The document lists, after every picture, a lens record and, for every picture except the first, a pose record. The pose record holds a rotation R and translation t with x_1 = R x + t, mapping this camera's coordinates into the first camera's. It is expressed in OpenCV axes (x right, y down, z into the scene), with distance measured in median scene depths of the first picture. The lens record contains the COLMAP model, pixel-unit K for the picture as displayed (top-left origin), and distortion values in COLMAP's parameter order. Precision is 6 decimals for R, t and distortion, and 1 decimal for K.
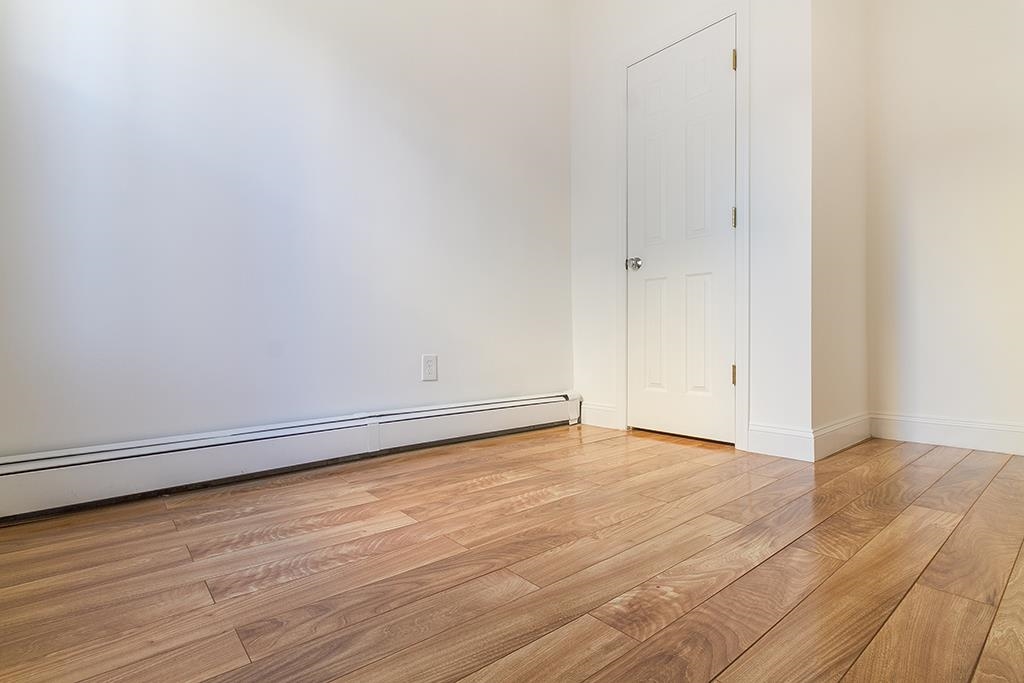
lens RADIAL K [[479.1, 0, 513.2], [0, 479.1, 340.7], [0, 0, 1]] dist [0.000120, 0.001279]
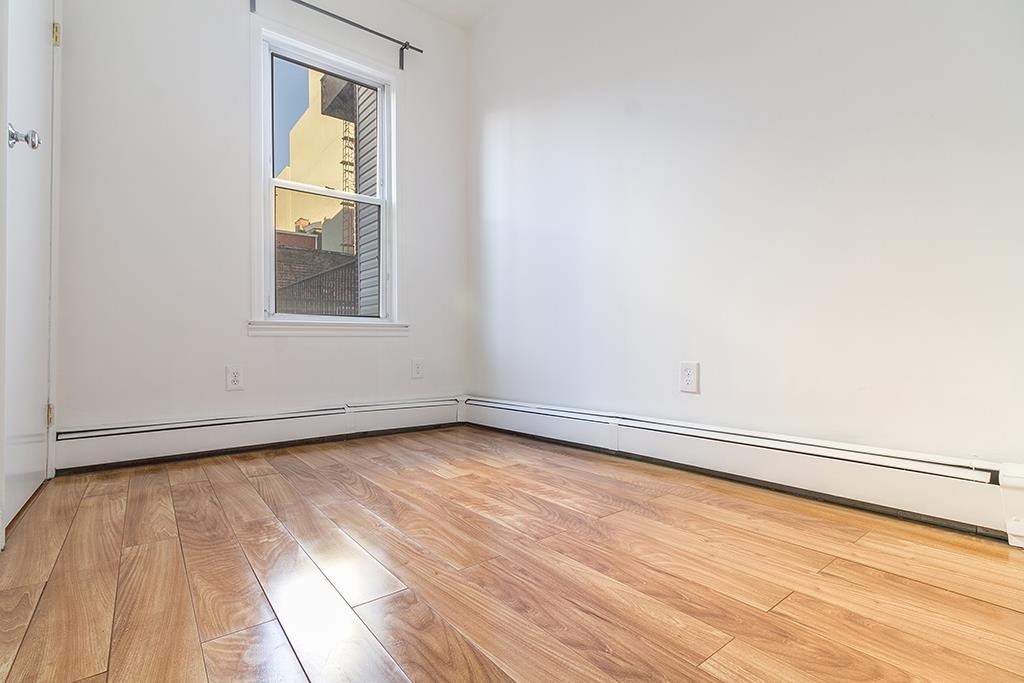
lens RADIAL K [[479.1, 0, 513.7], [0, 479.1, 347.8], [0, 0, 1]] dist [0.000120, 0.001279]
pose [[-0.024436, 0.010067, -0.999651, 1.018966], [0.005238, 0.999937, 0.009942, -0.007027], [0.999688, -0.004993, -0.024487, 1.075760]]
